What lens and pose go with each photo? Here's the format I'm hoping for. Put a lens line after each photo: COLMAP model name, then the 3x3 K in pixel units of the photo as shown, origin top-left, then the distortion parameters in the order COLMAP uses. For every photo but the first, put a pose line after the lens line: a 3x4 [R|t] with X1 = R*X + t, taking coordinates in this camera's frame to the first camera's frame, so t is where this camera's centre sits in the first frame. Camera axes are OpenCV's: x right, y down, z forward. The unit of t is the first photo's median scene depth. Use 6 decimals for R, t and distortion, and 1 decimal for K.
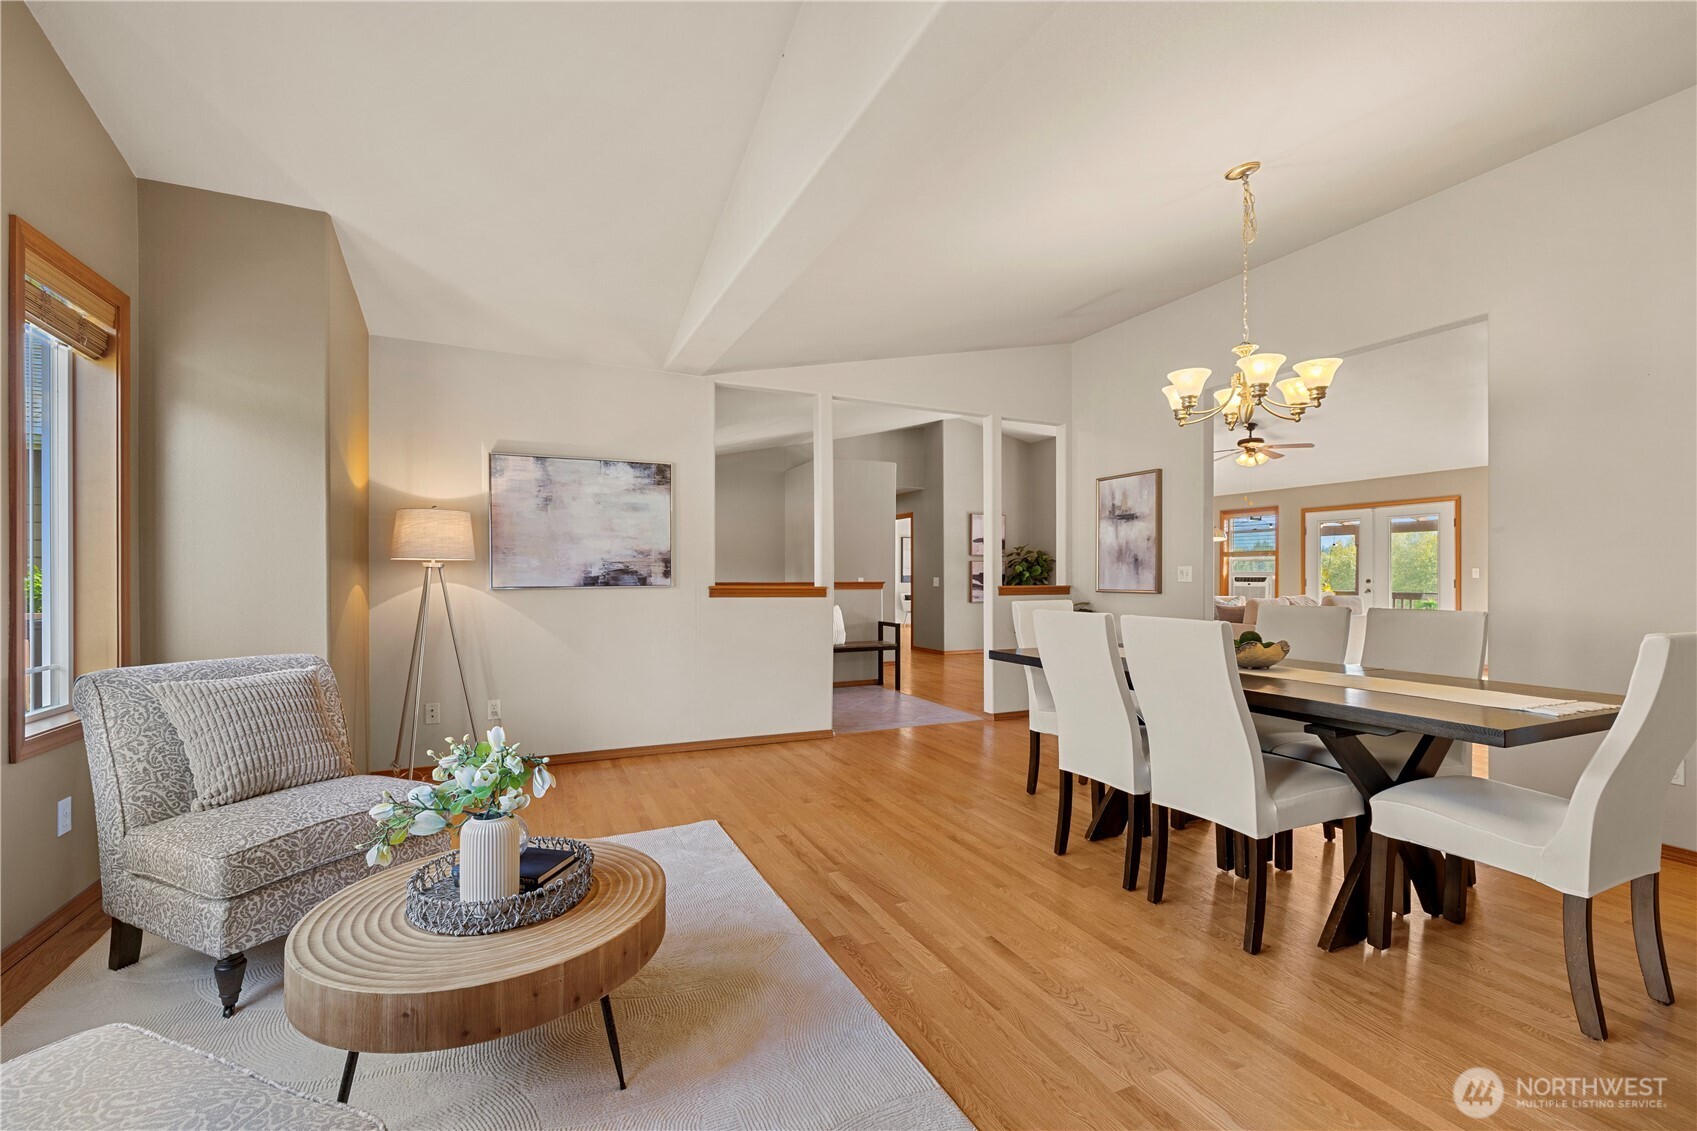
lens RADIAL K [[728.8, 0, 847.3], [0, 728.8, 575.2], [0, 0, 1]] dist [0.000976, -0.000047]
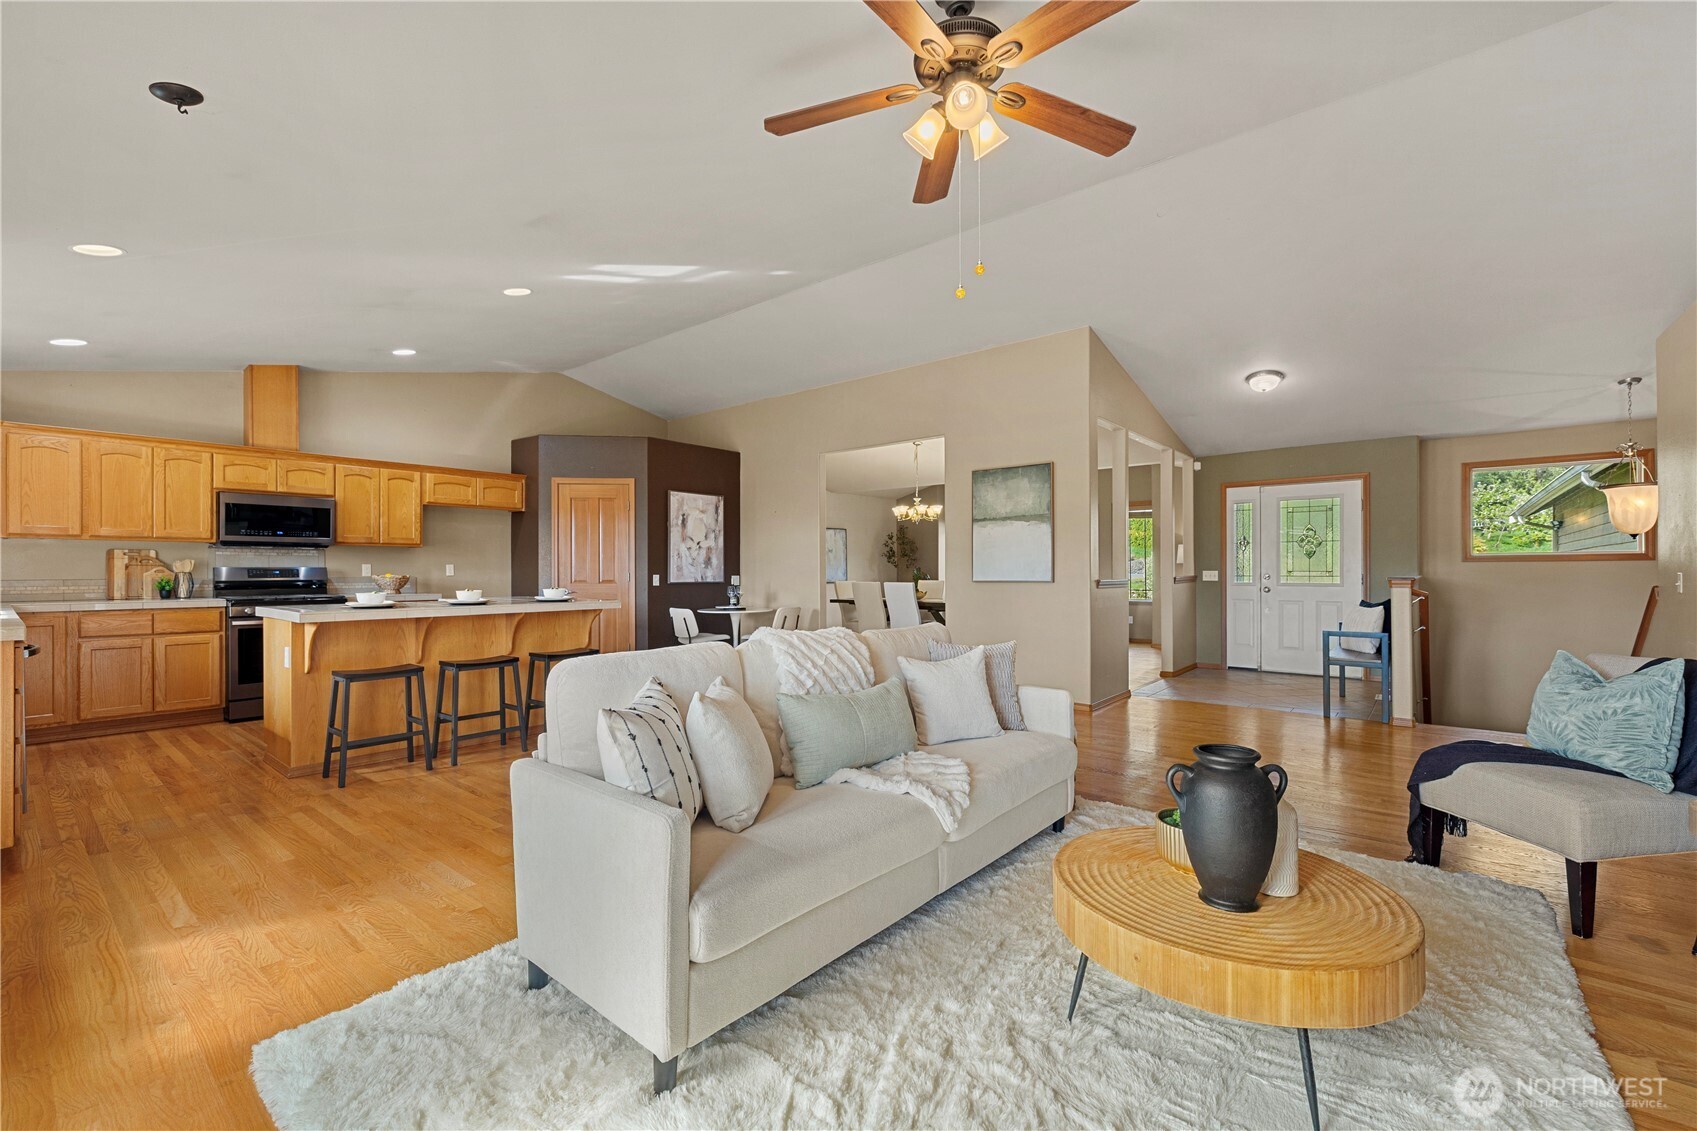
lens RADIAL K [[713.9, 0, 855.1], [0, 713.9, 574.8], [0, 0, 1]] dist [0.000032, 0.000070]
pose [[-0.906327, 0.006308, -0.422530, 1.307334], [0.004821, 0.999978, 0.004587, 0.000619], [0.422549, 0.002120, -0.906337, 2.286590]]
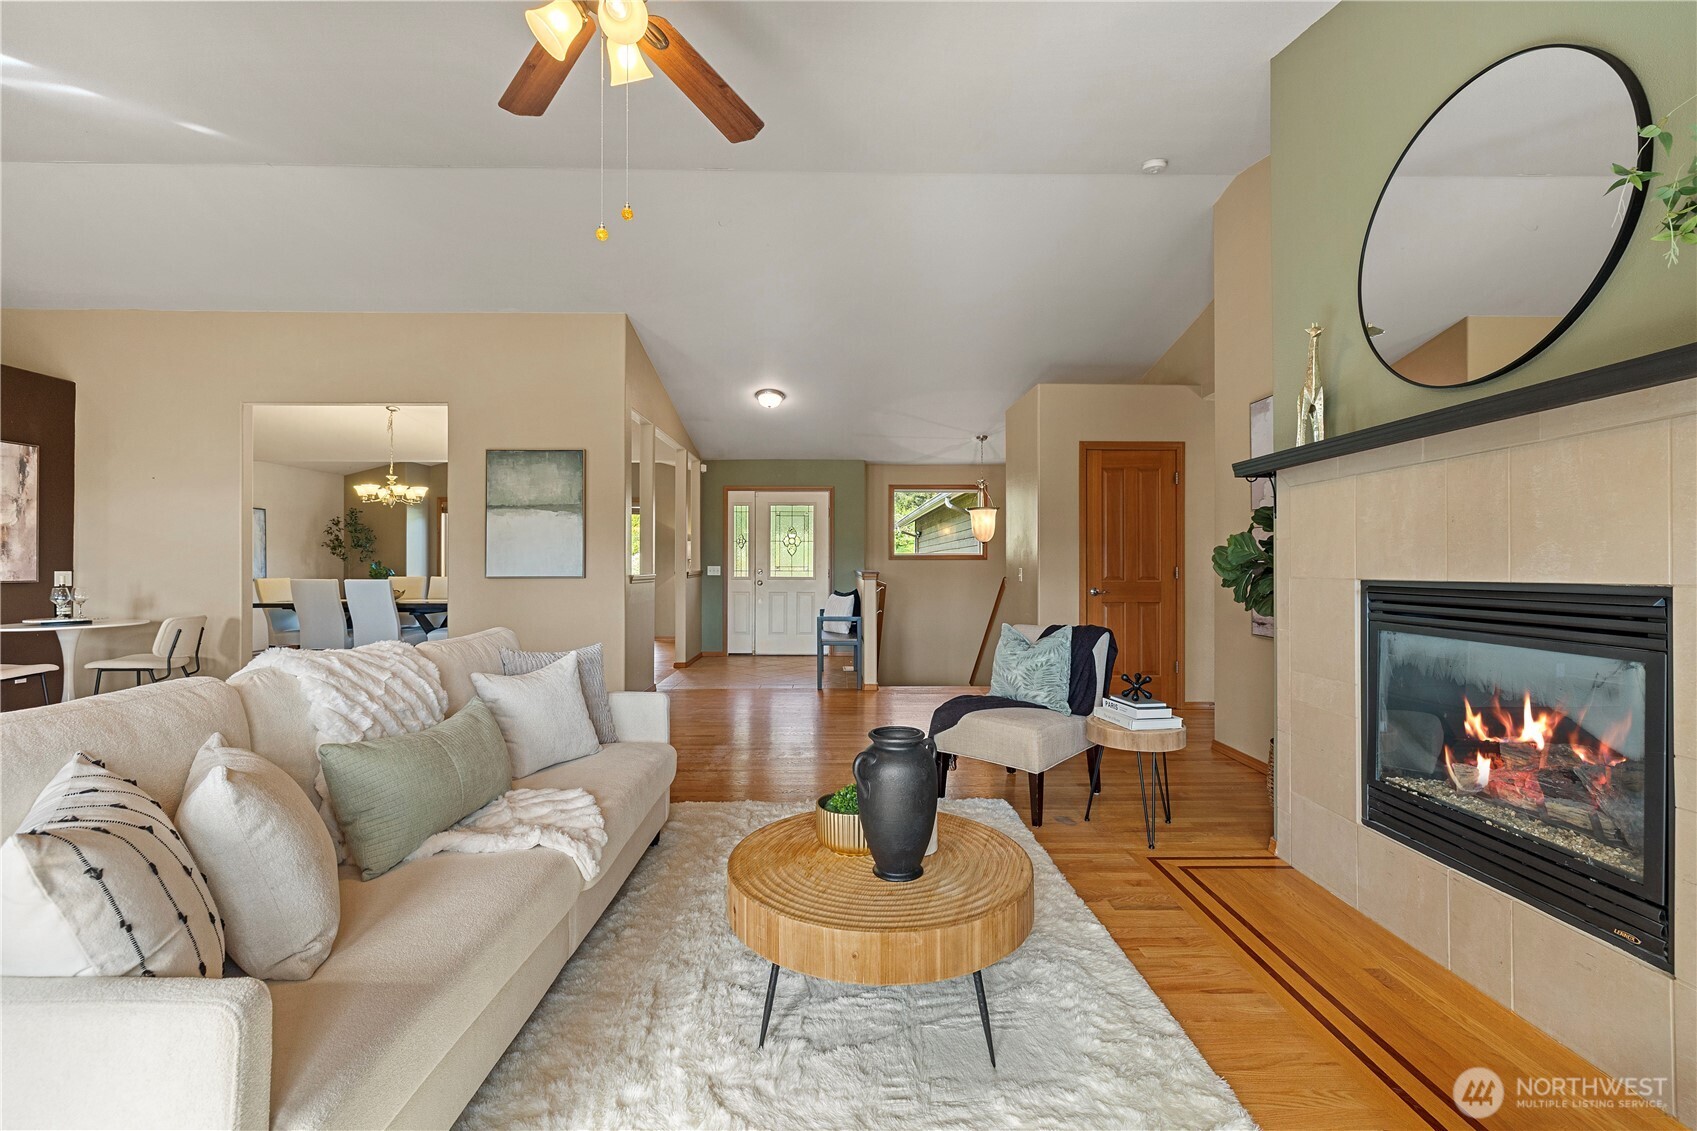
lens RADIAL K [[710.1, 0, 848.5], [0, 710.1, 565.5], [0, 0, 1]] dist [0.000481, -0.000409]
pose [[-0.410995, 0.000785, -0.911637, 1.349165], [0.001261, 0.999999, 0.000292, 0.001280], [0.911637, -0.001030, -0.410996, 2.170979]]
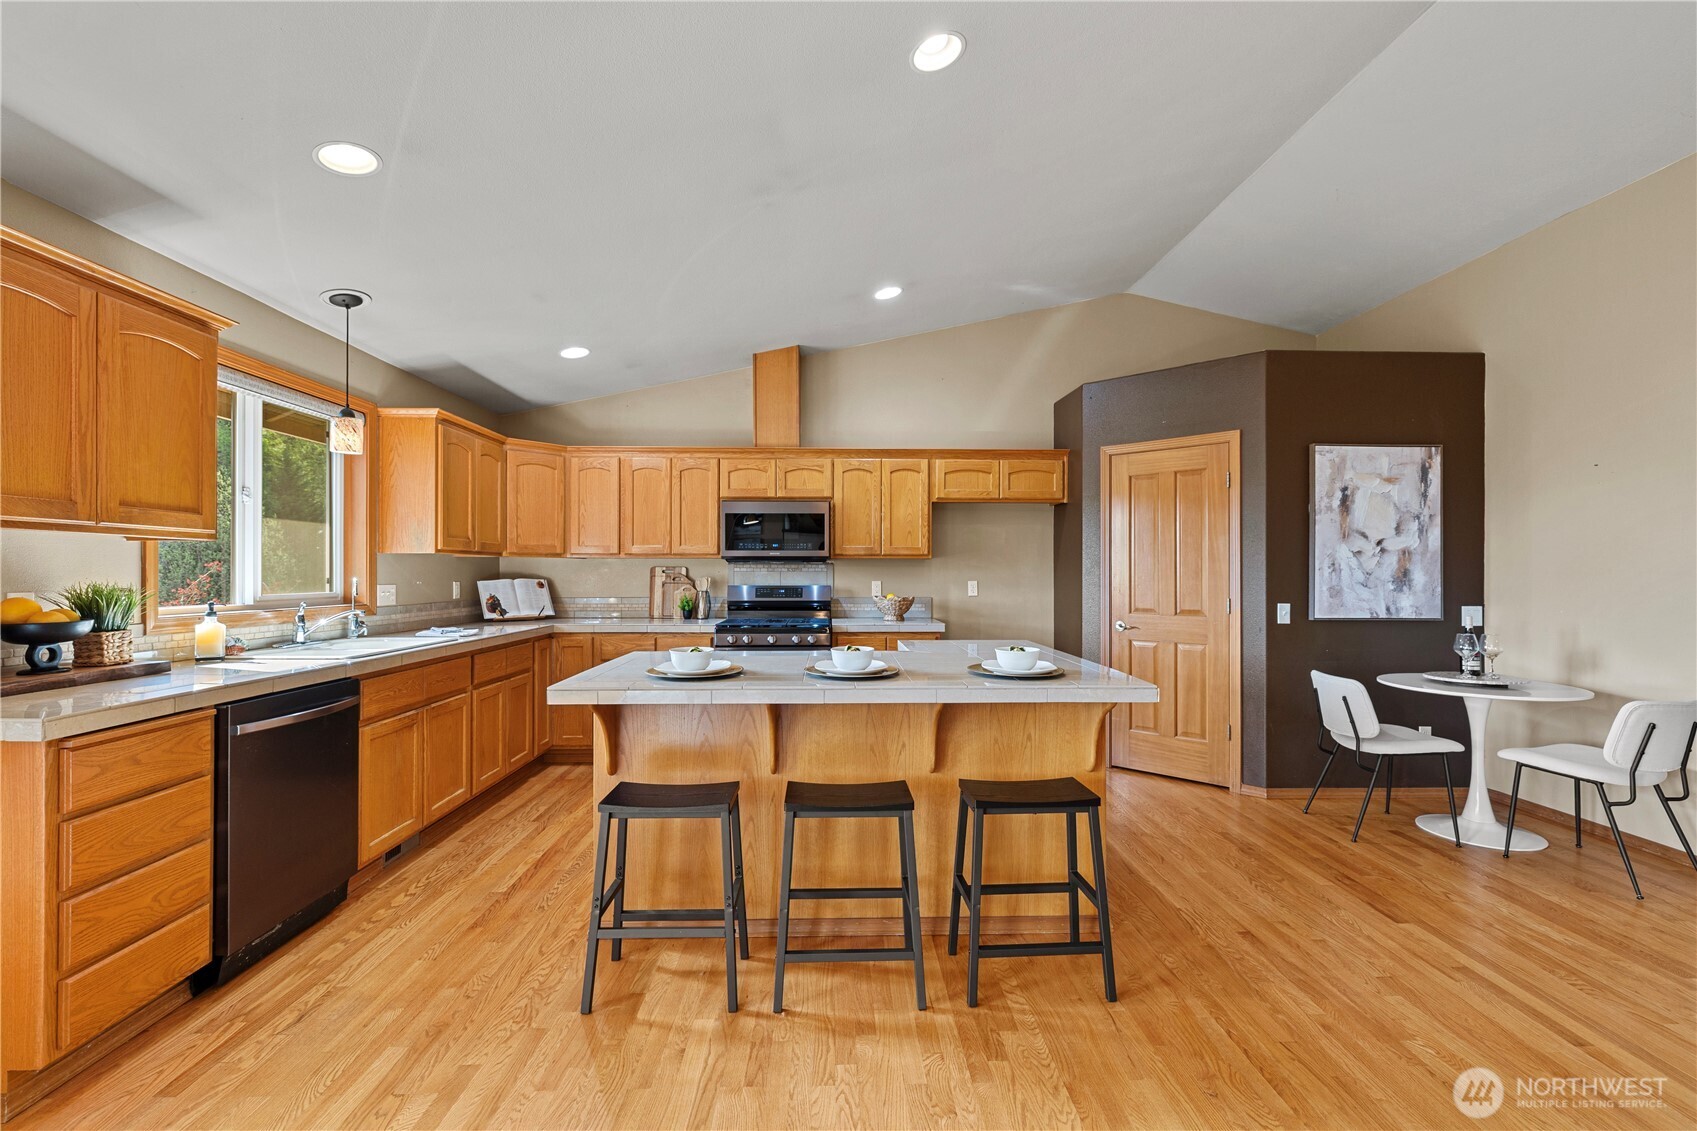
lens RADIAL K [[717.8, 0, 845.7], [0, 717.8, 562.5], [0, 0, 1]] dist [-0.000786, -0.000342]
pose [[-0.912495, 0.006277, 0.409041, 1.162100], [-0.000116, 0.999878, -0.015604, -0.030442], [-0.409089, -0.014286, -0.912383, 1.647621]]
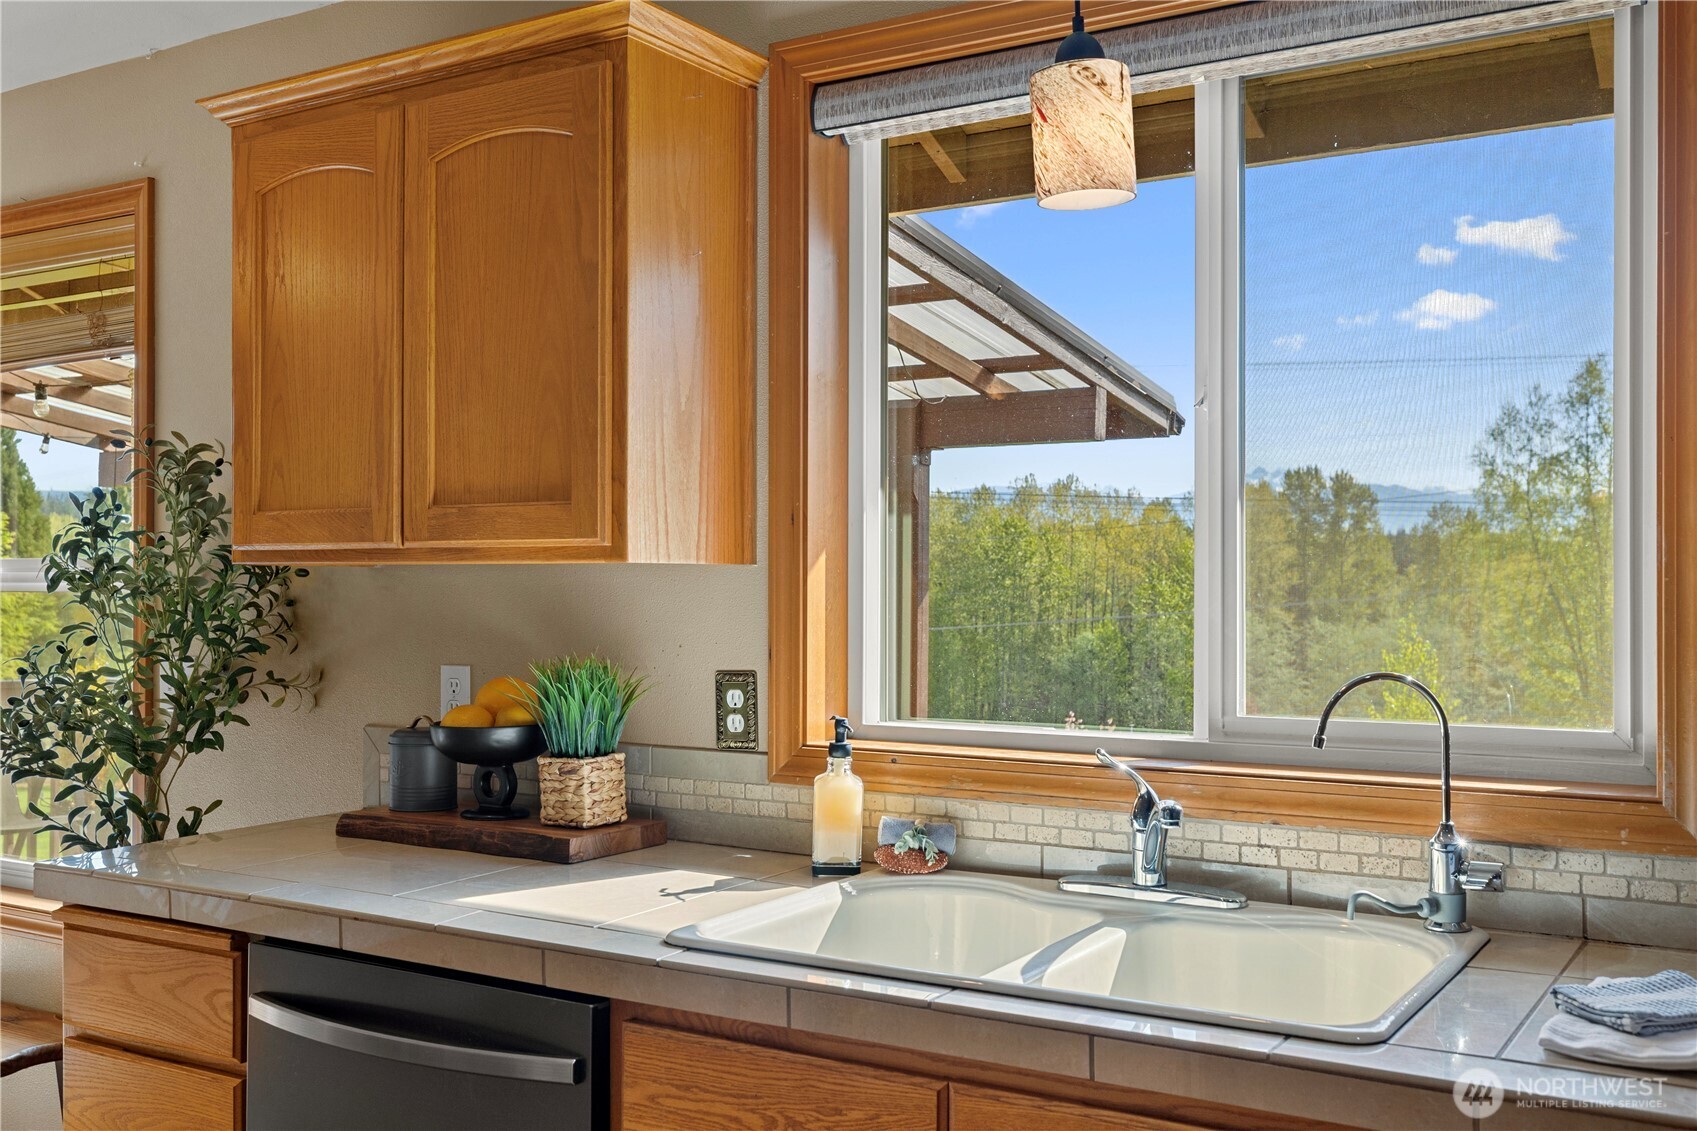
lens RADIAL K [[1639.5, 0, 848.5], [0, 1639.5, 565.5], [0, 0, 1]] dist [-0.001332, 0.000304]
pose [[0.842301, 0.003380, 0.538997, 1.605868], [0.000927, 0.999970, -0.007719, -0.050398], [-0.539007, 0.007002, 0.842272, 0.893609]]
